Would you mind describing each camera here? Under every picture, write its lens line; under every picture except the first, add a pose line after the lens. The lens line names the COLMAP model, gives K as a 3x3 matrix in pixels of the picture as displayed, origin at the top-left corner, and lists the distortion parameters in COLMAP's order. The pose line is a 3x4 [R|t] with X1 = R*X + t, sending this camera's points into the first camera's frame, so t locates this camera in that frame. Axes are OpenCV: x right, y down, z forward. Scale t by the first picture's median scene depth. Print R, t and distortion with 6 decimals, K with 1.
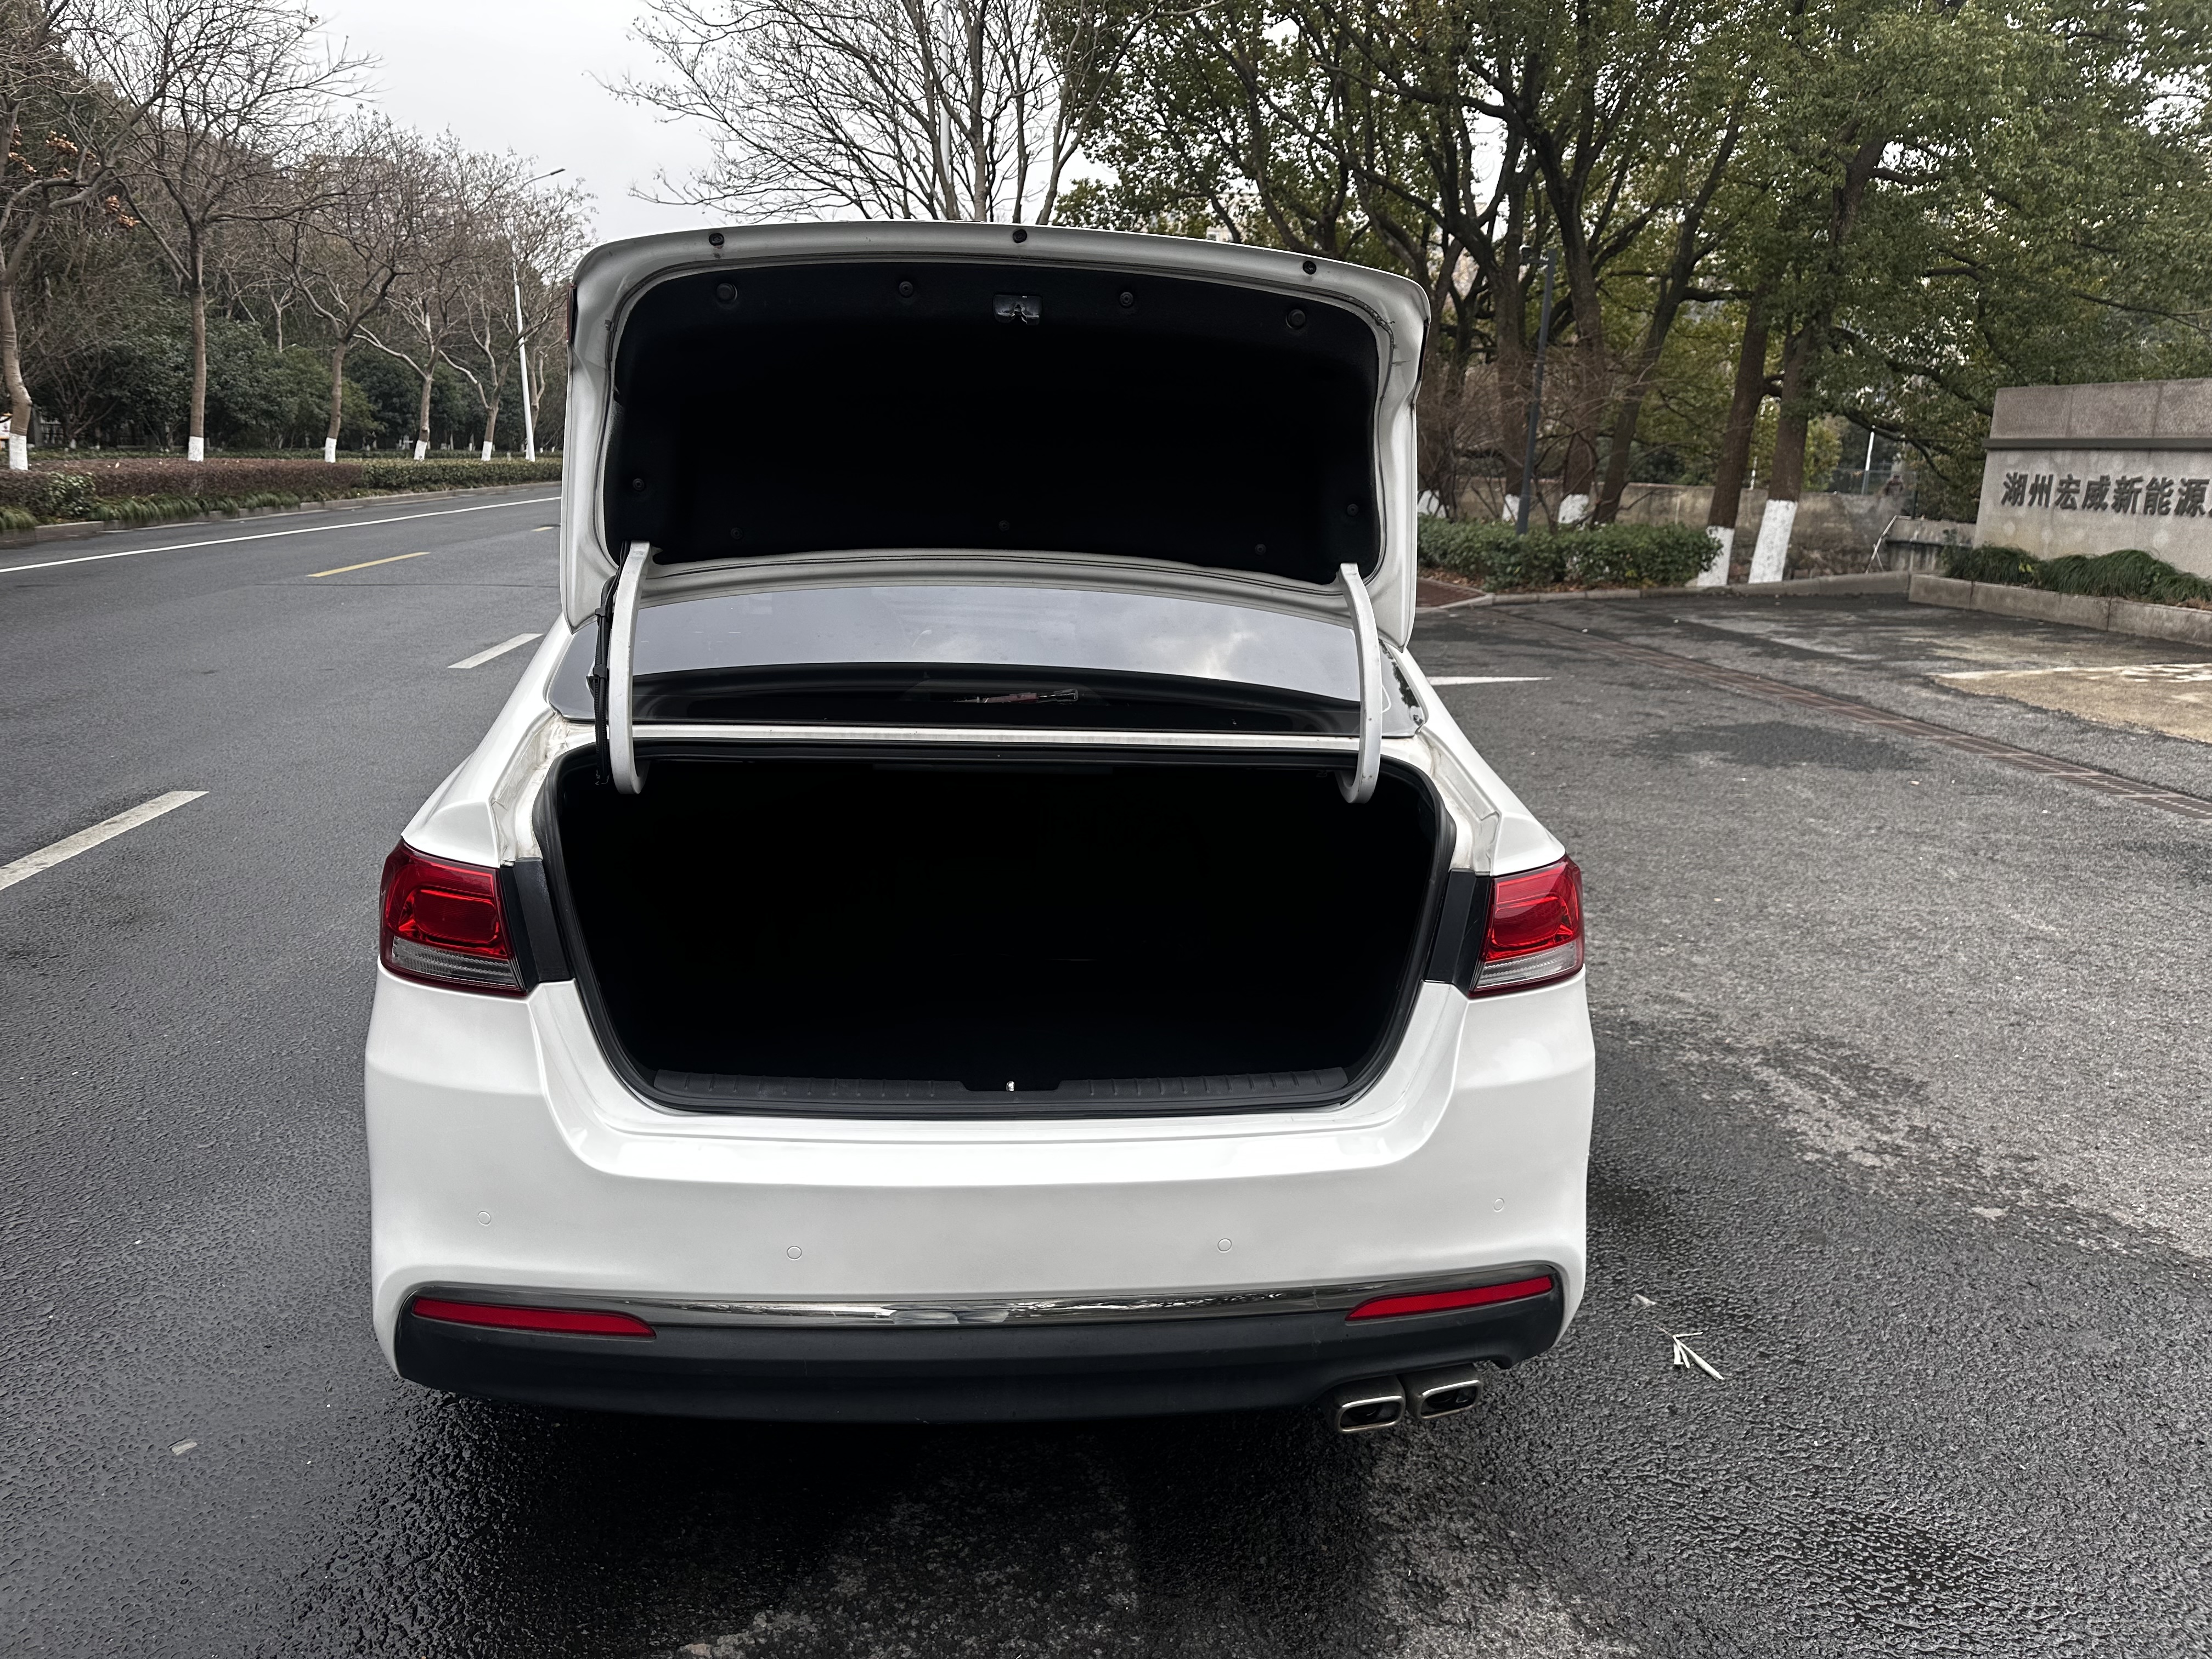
lens RADIAL K [[1558.5, 0, 1095.0], [0, 1558.5, 819.4], [0, 0, 1]] dist [0.097331, -0.128573]
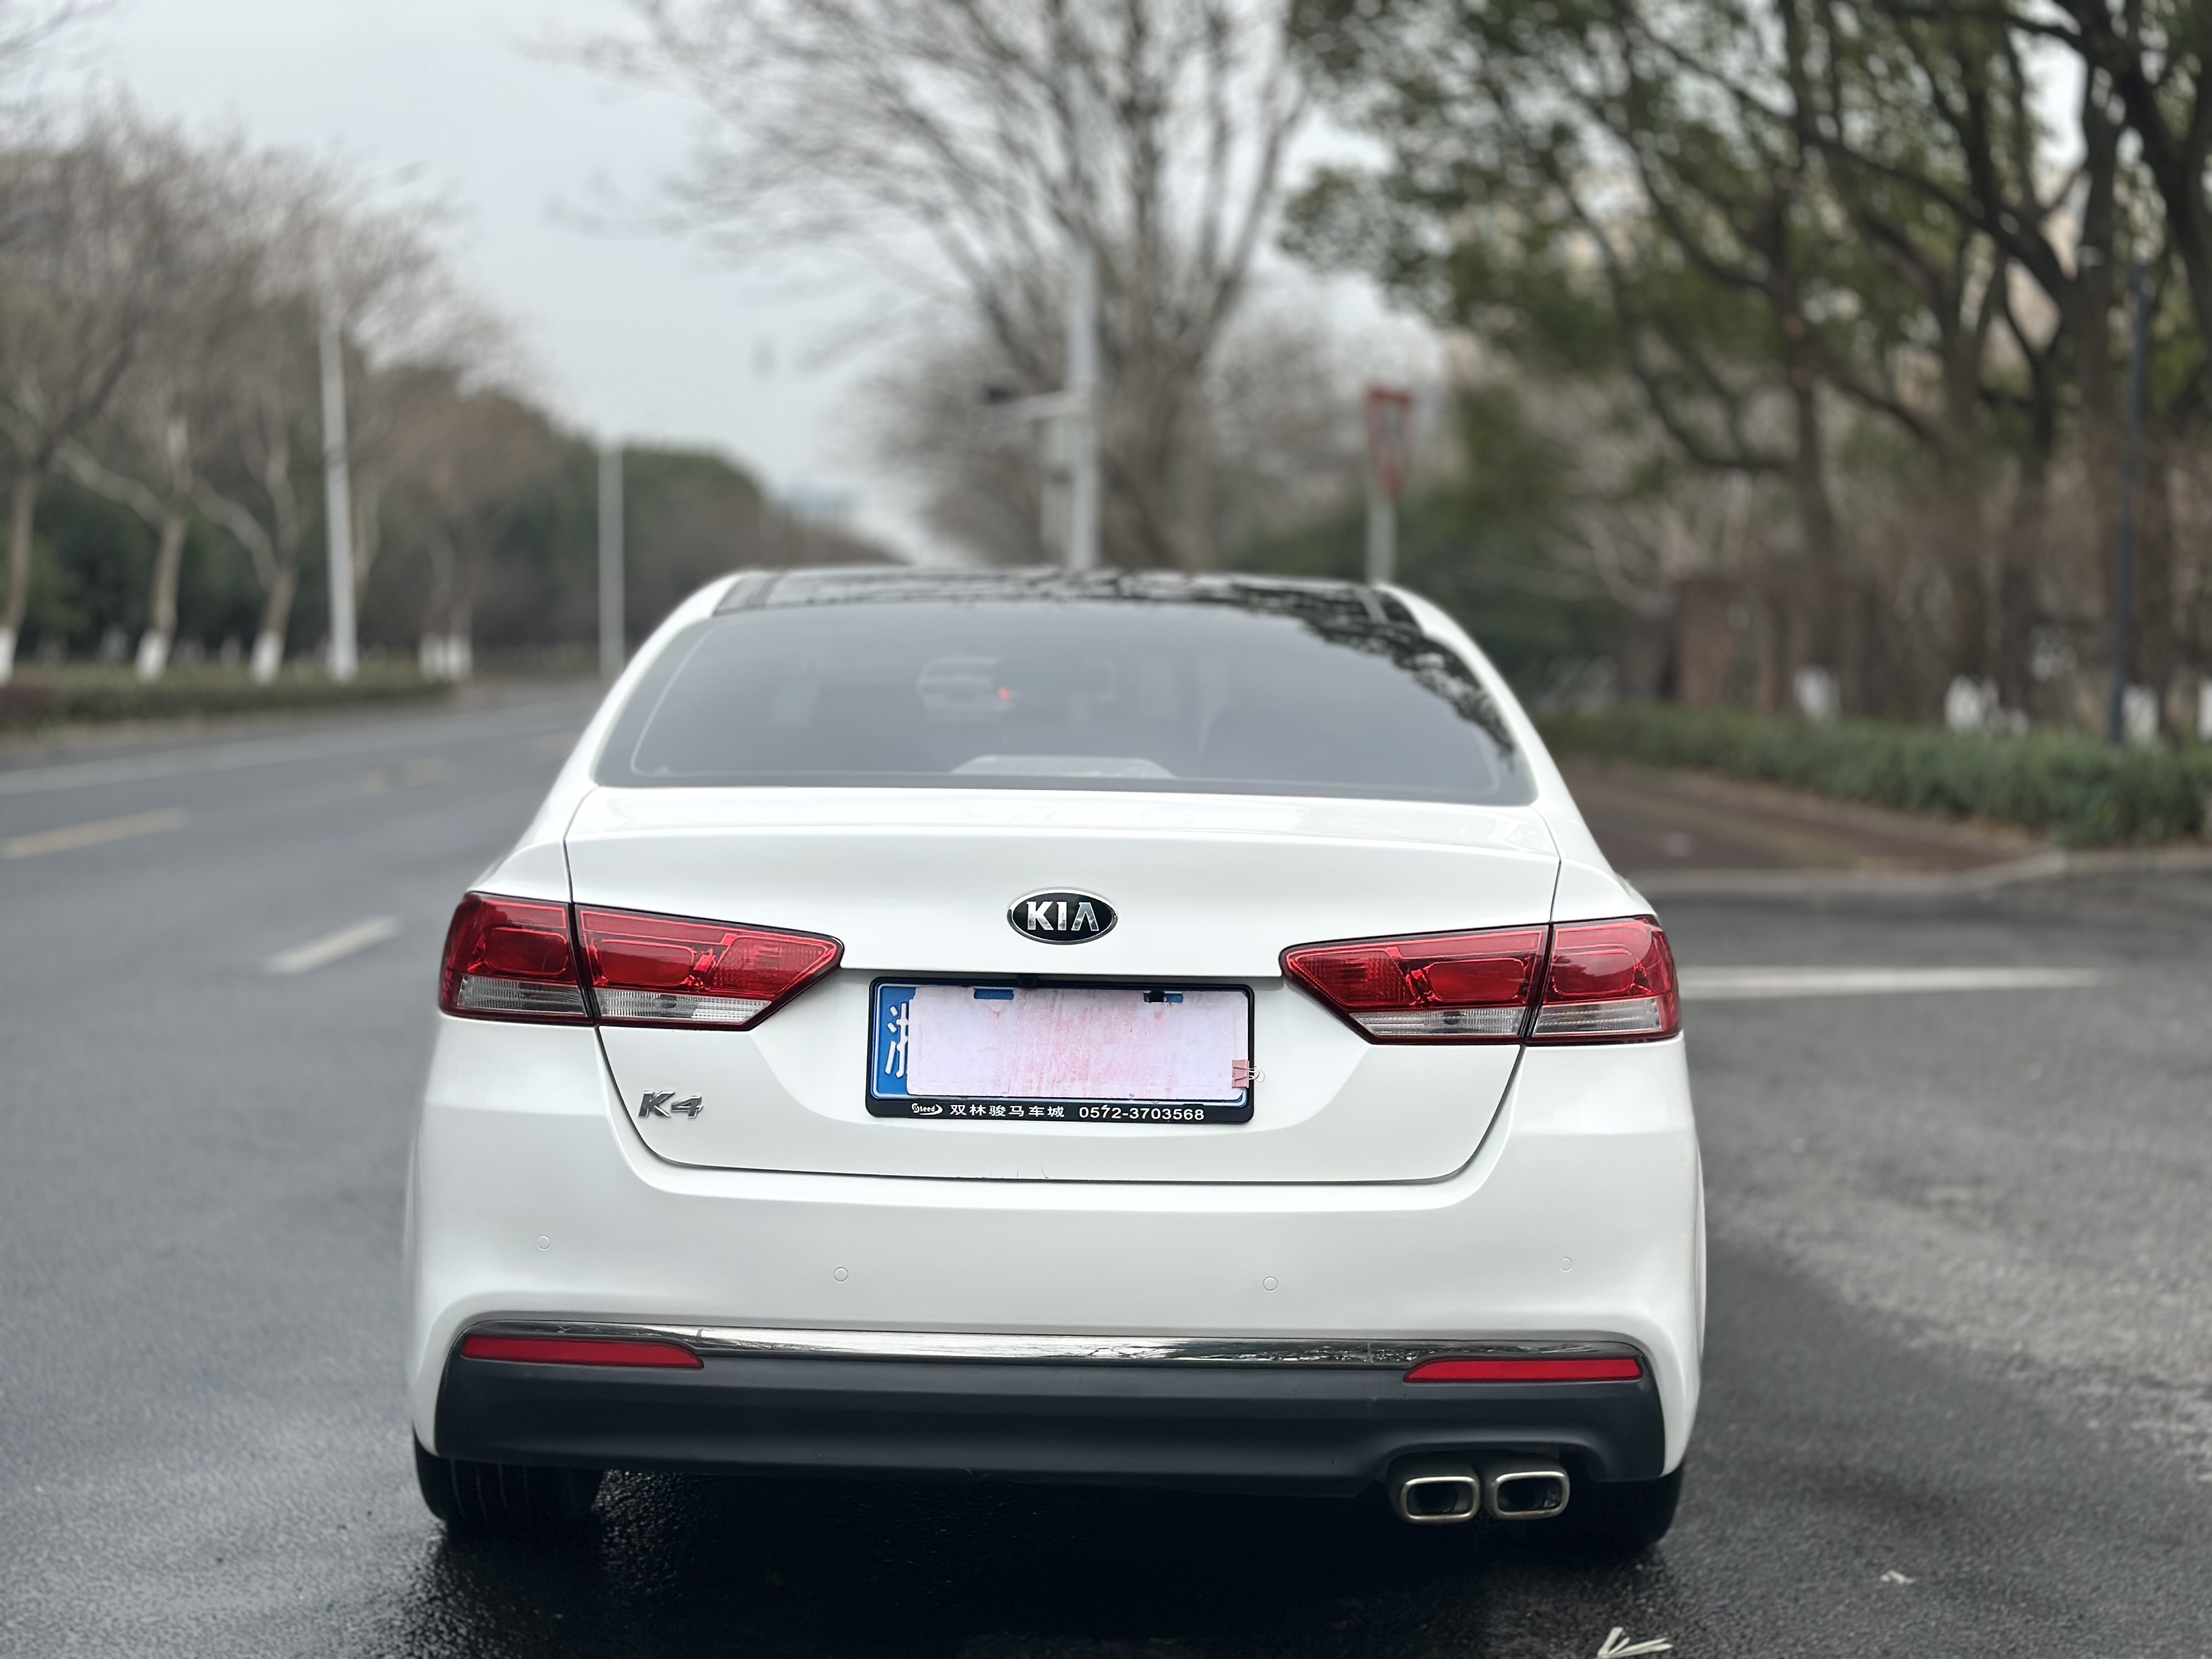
lens RADIAL K [[3098.5, 0, 1096.0], [0, 3098.5, 833.1], [0, 0, 1]] dist [0.082392, -0.009563]
pose [[0.995722, -0.009553, -0.091907, 0.011153], [-0.006177, 0.985537, -0.169350, 0.023376], [0.092196, 0.169193, 0.981261, -0.069945]]
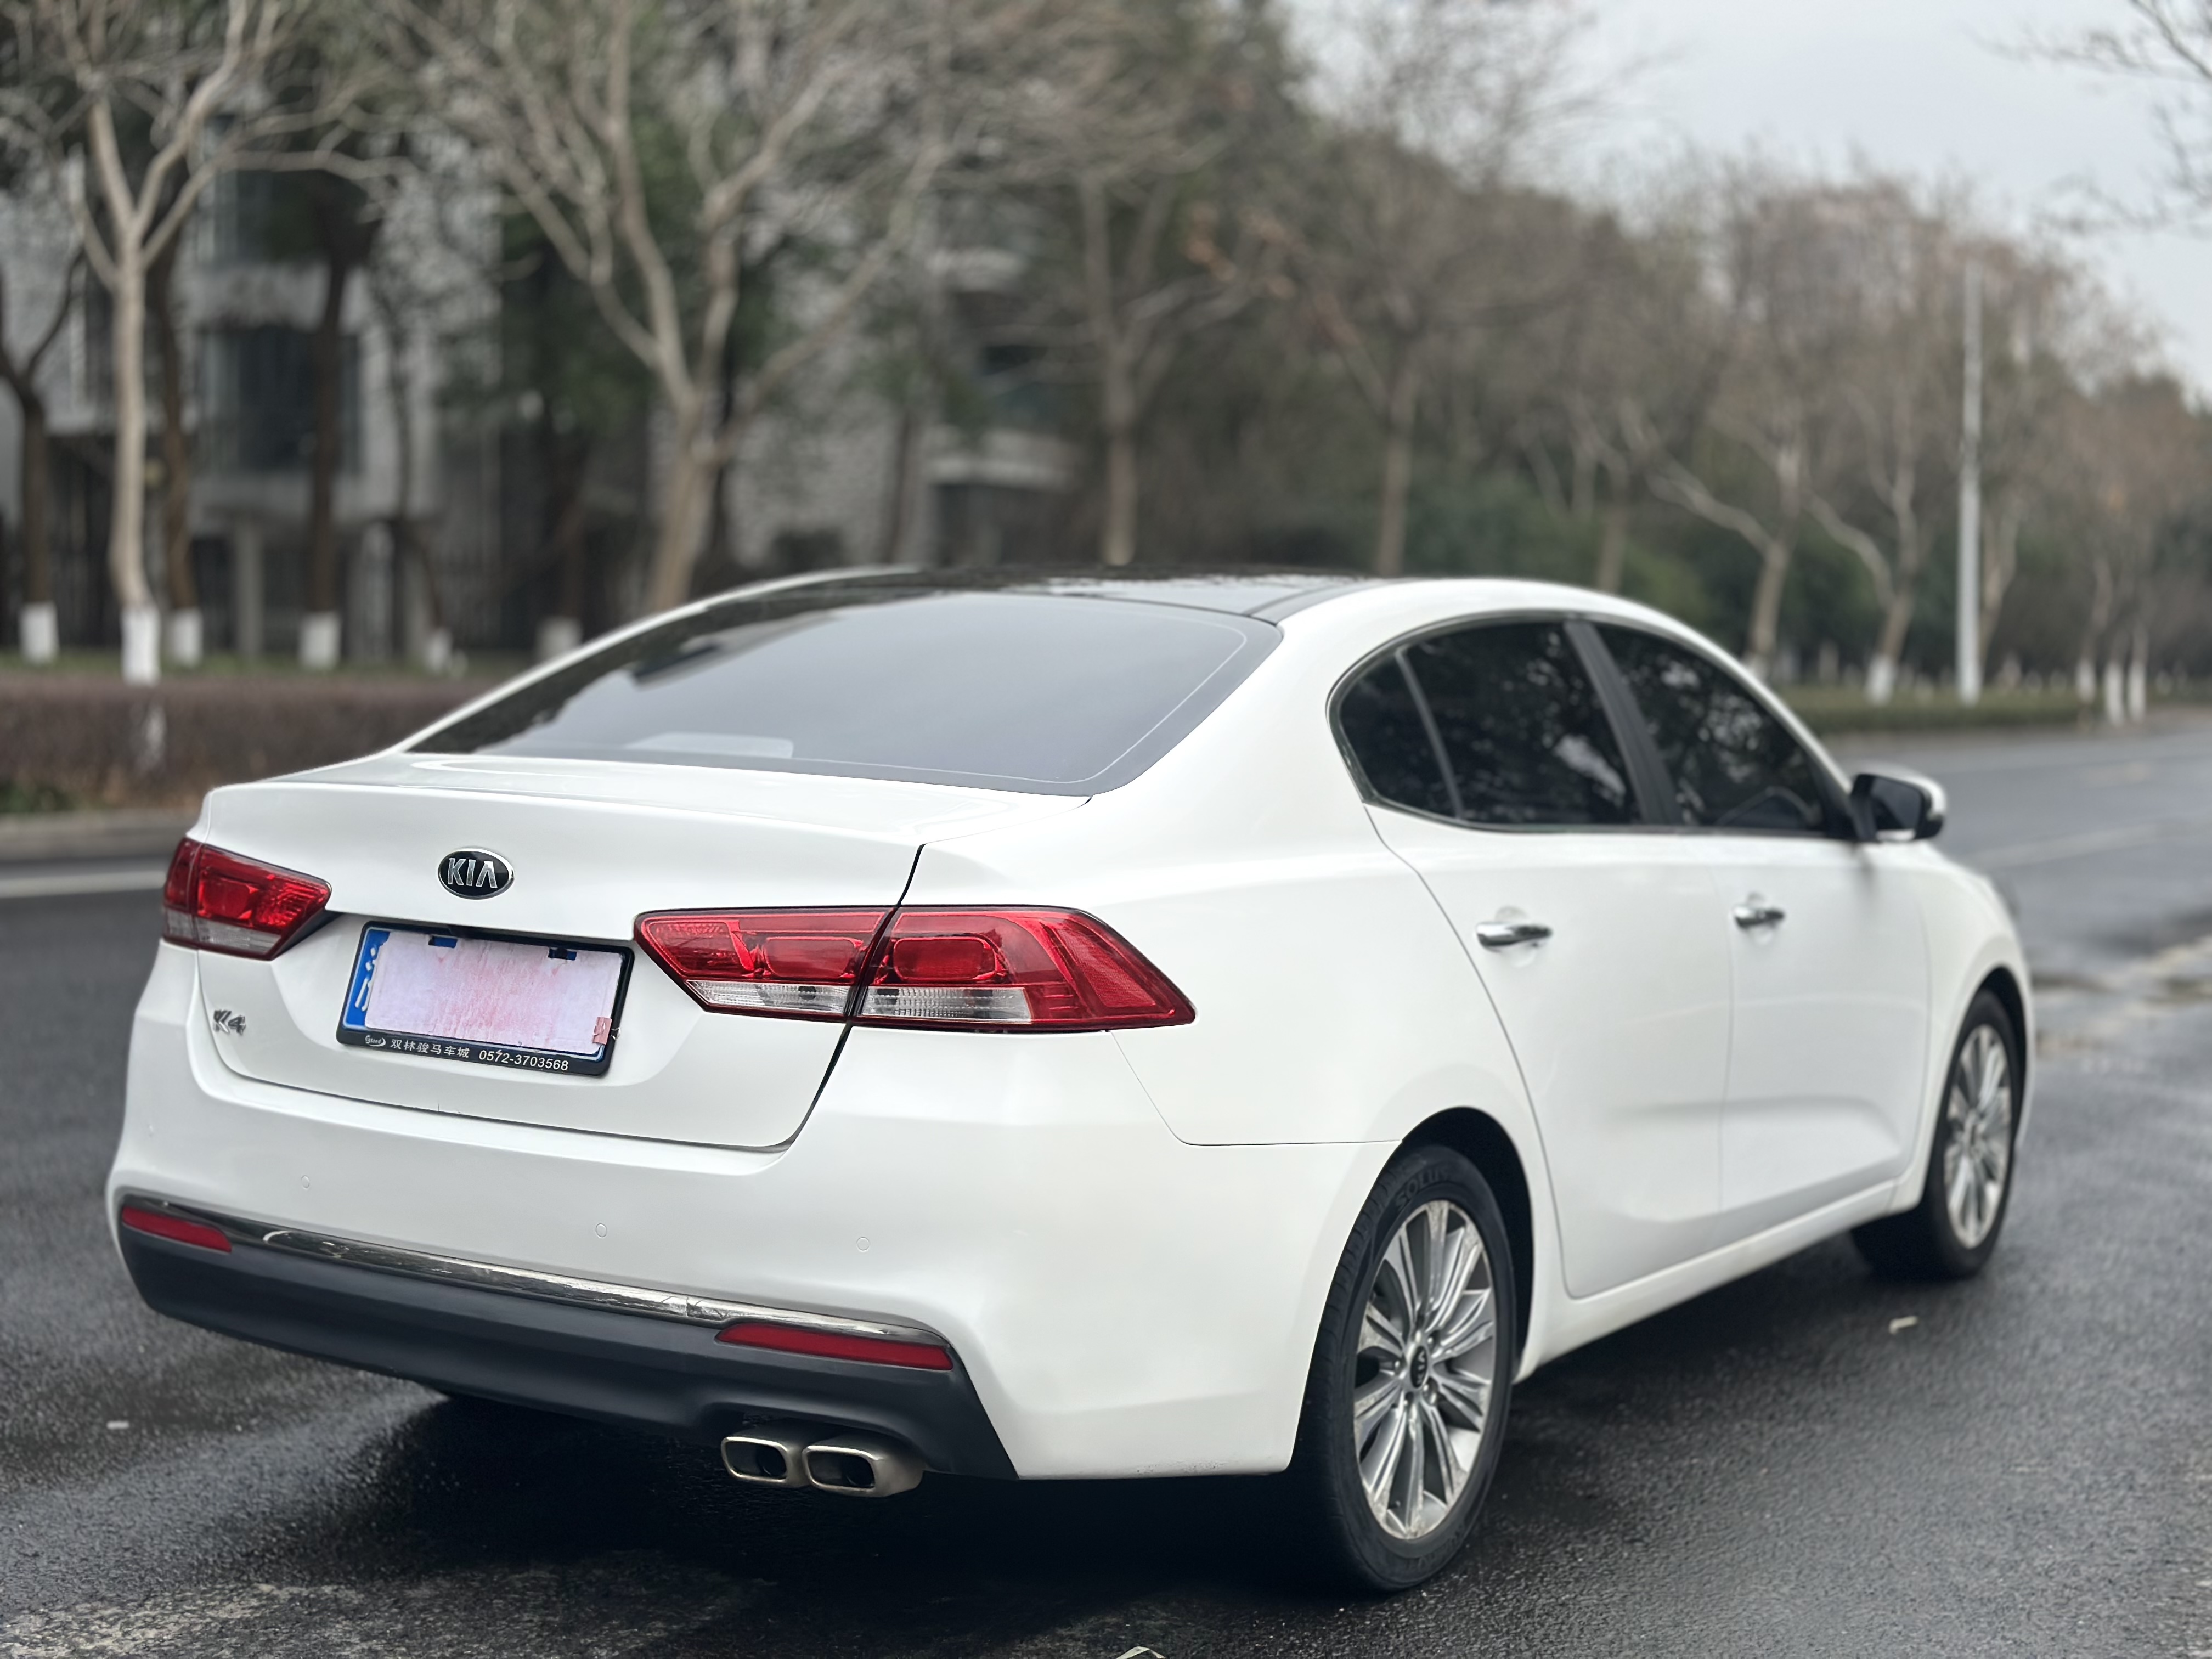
lens RADIAL K [[3098.5, 0, 1096.0], [0, 3098.5, 833.1], [0, 0, 1]] dist [0.082392, -0.009563]
pose [[0.797841, 0.028986, -0.602170, 0.113640], [-0.138418, 0.980967, -0.136177, 0.017973], [0.586762, 0.191999, 0.786668, -0.034403]]
